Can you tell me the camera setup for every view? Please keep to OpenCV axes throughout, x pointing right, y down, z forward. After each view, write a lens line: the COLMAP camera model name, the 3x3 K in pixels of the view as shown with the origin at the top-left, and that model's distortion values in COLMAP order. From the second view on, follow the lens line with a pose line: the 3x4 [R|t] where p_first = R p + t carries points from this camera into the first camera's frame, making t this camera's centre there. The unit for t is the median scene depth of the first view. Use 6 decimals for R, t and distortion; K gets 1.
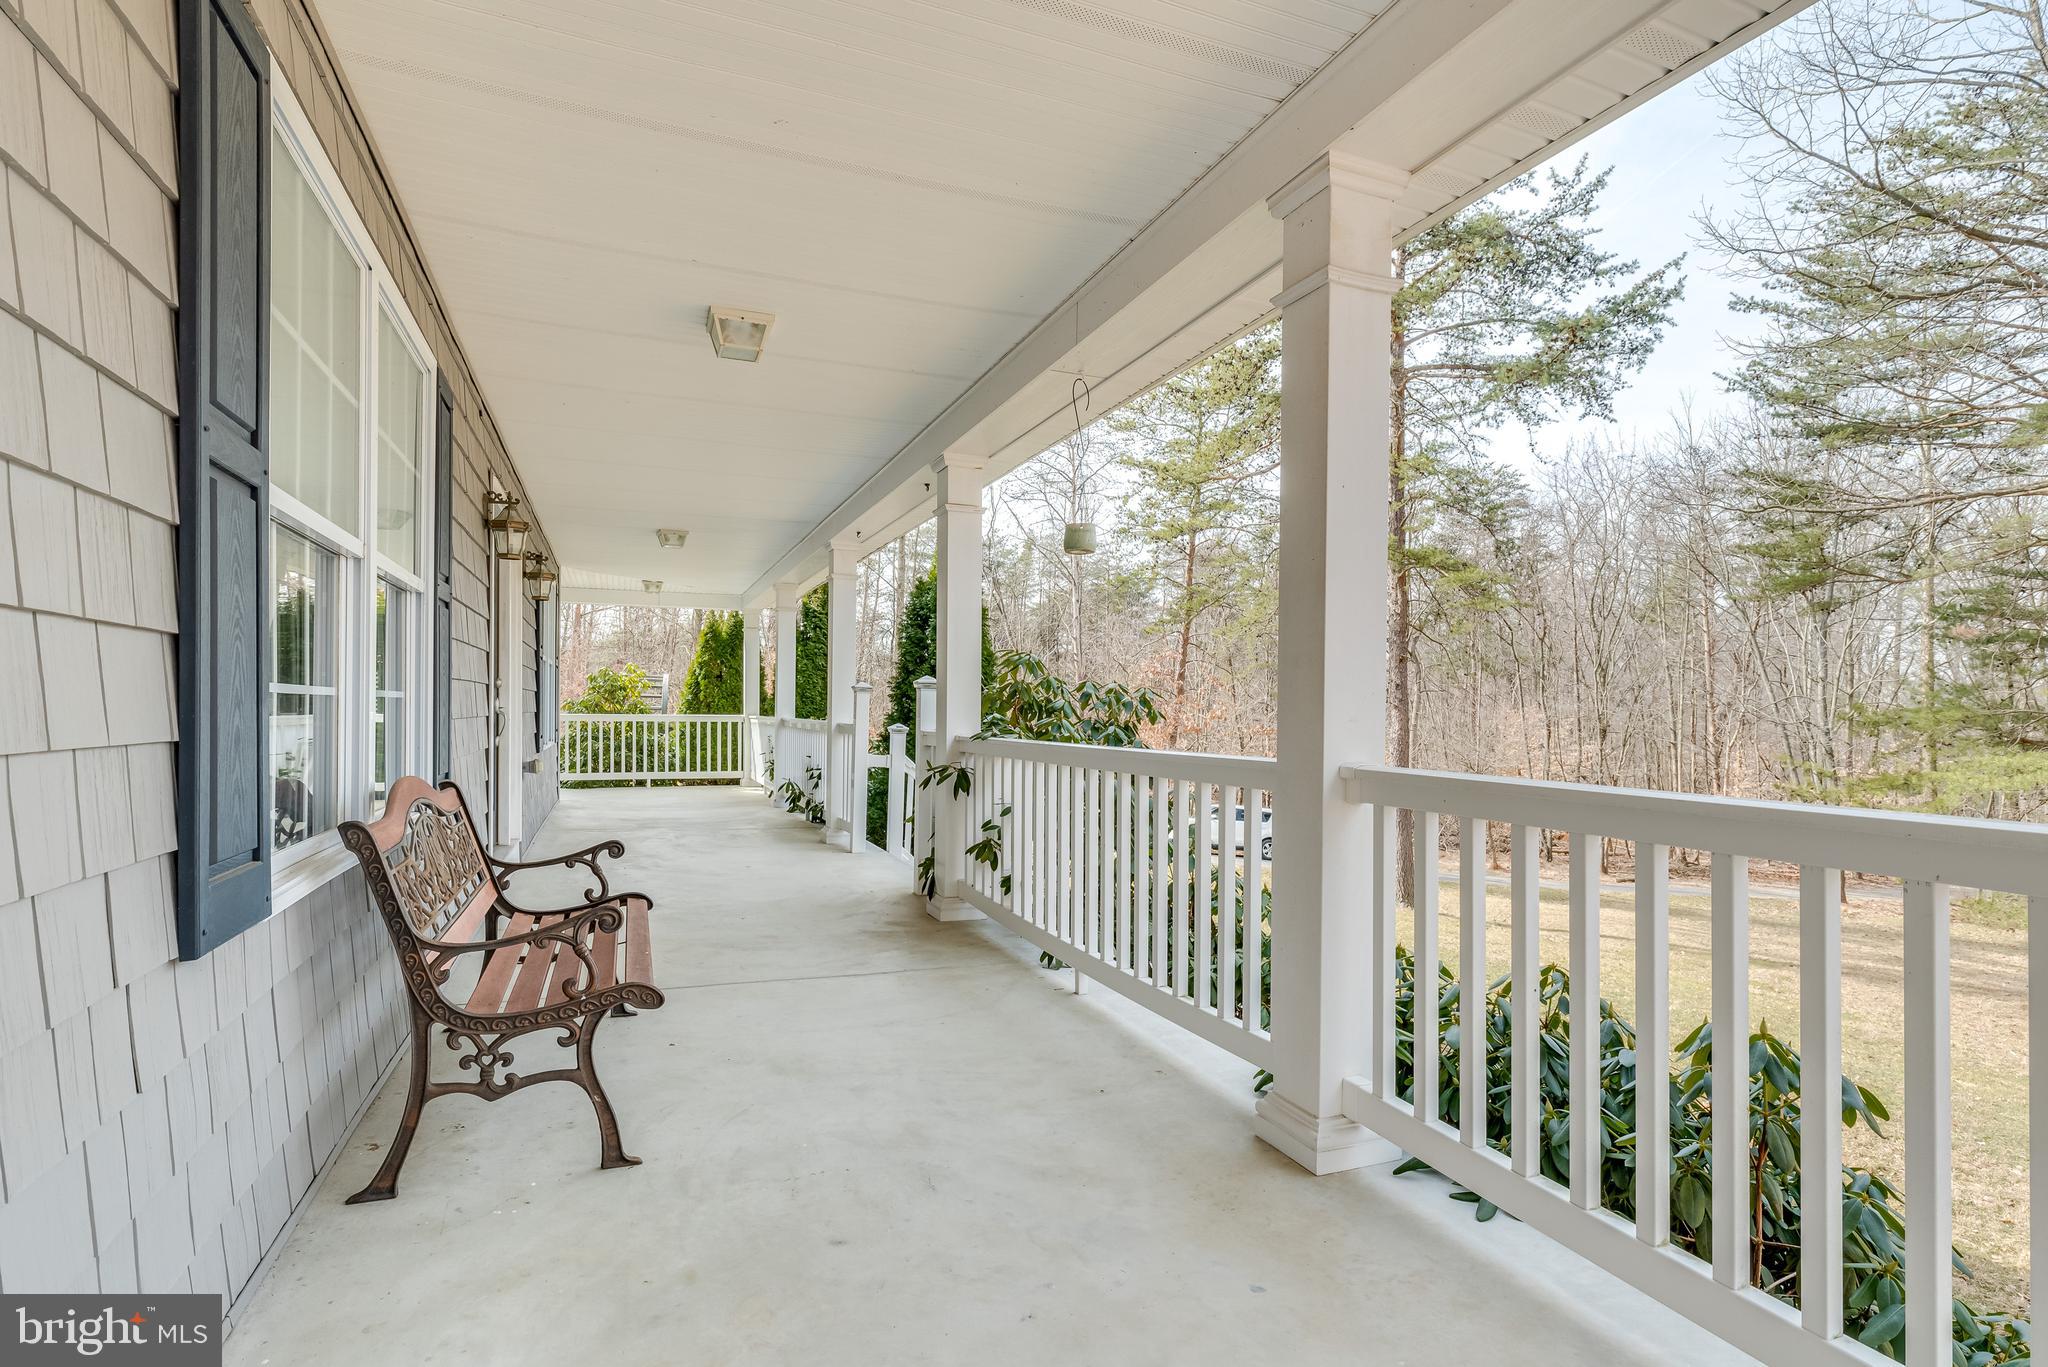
lens RADIAL K [[1015.7, 0, 1030.8], [0, 1015.7, 710.7], [0, 0, 1]] dist [-0.004403, -0.000889]
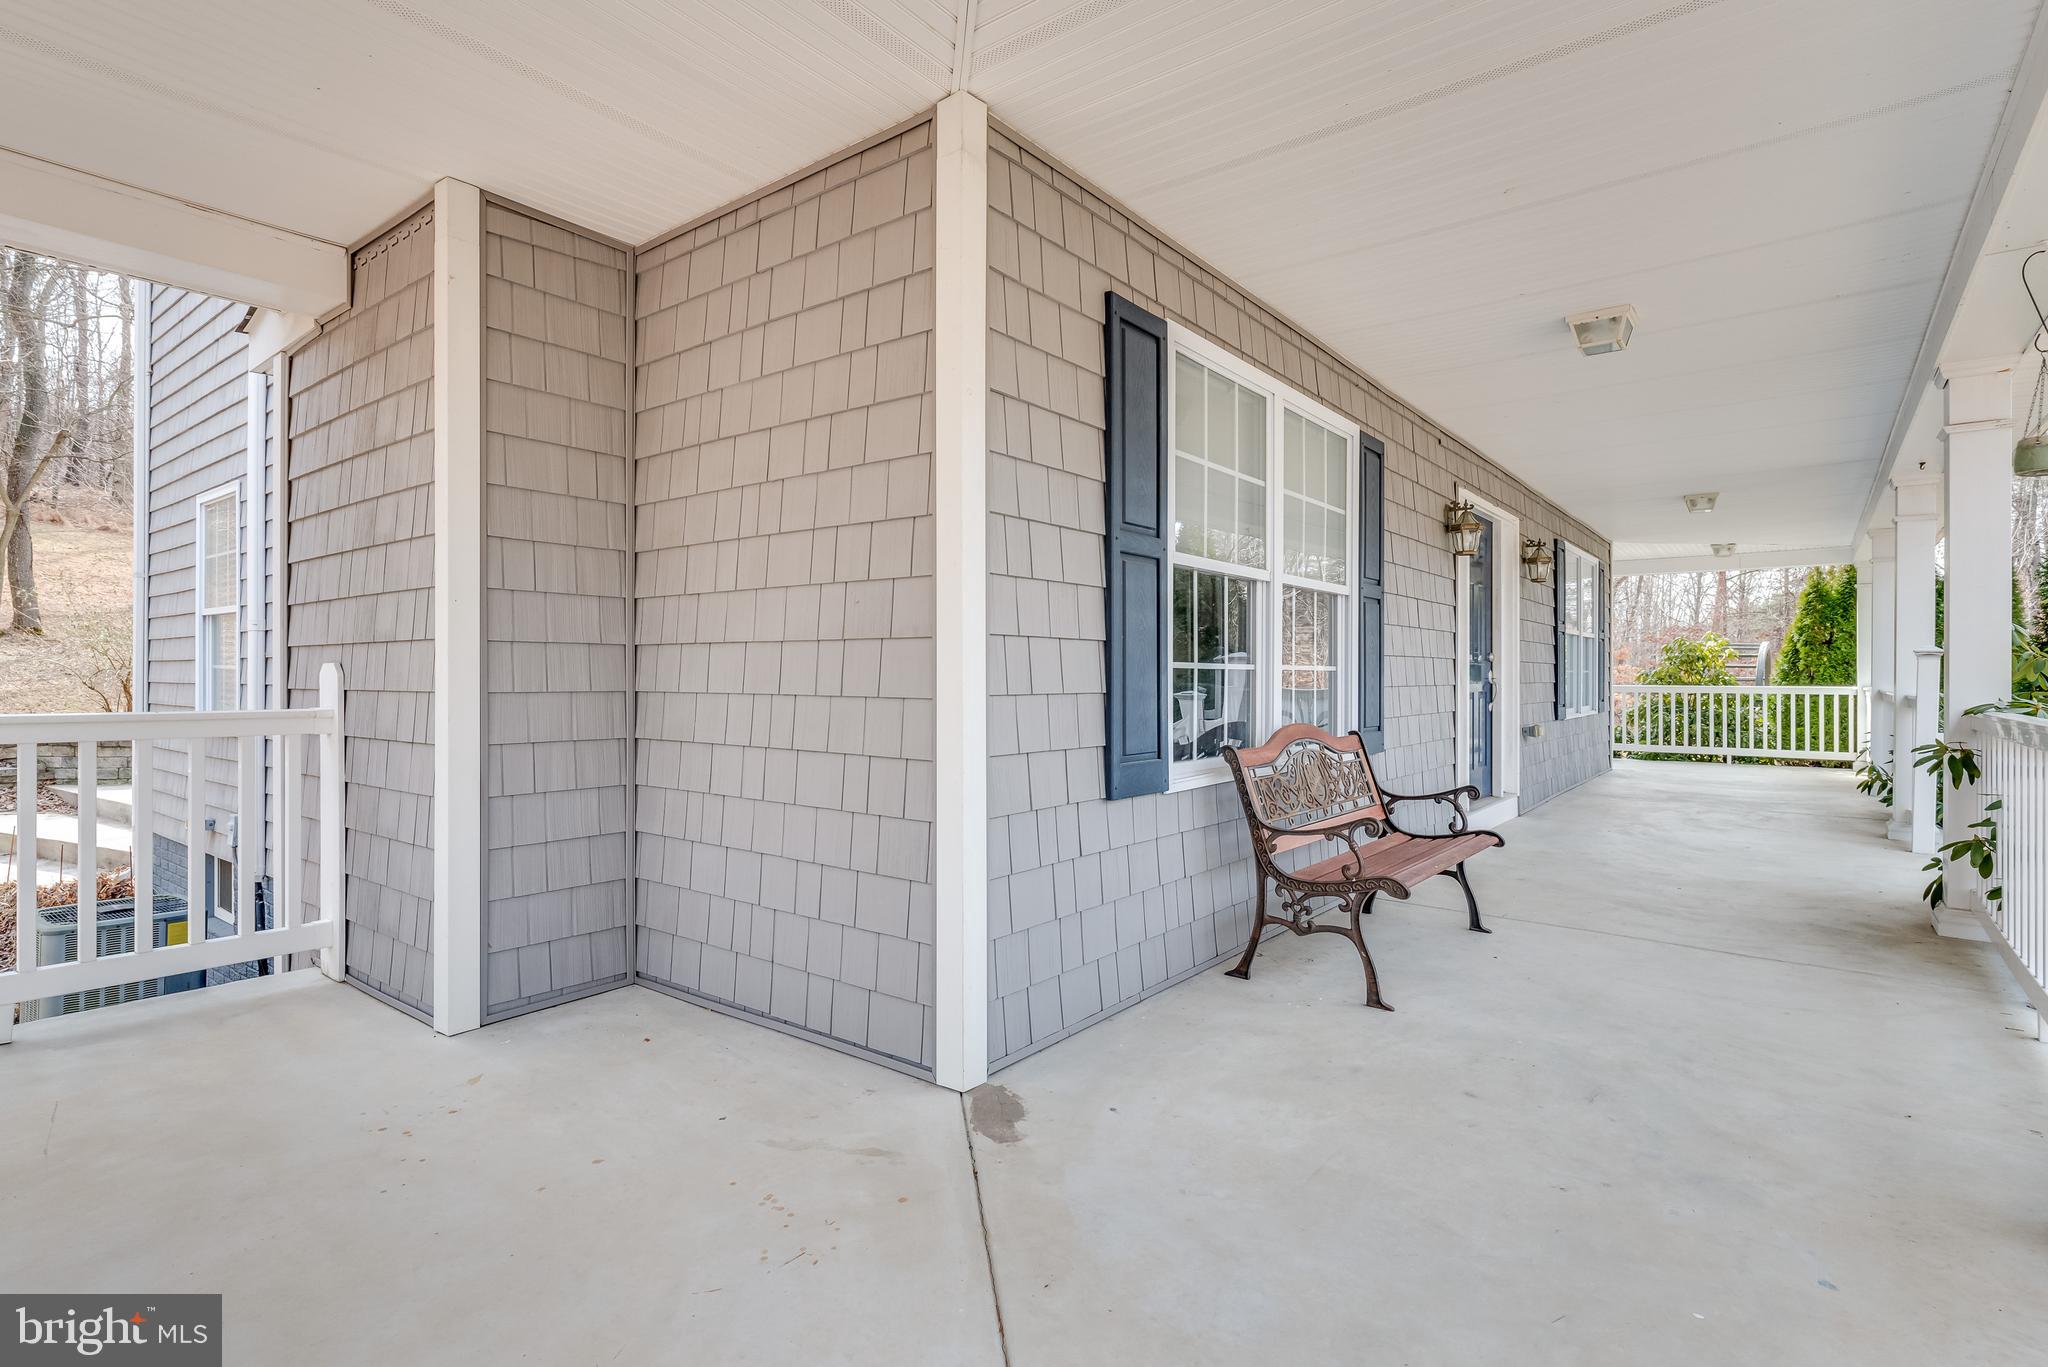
lens RADIAL K [[1003.2, 0, 1024.0], [0, 1003.2, 683.5], [0, 0, 1]] dist [-0.002456, -0.000551]
pose [[0.491144, -0.000443, -0.871078, 0.379605], [0.000445, 1.000000, -0.000257, 0.005381], [0.871078, -0.000262, 0.491144, -0.062973]]
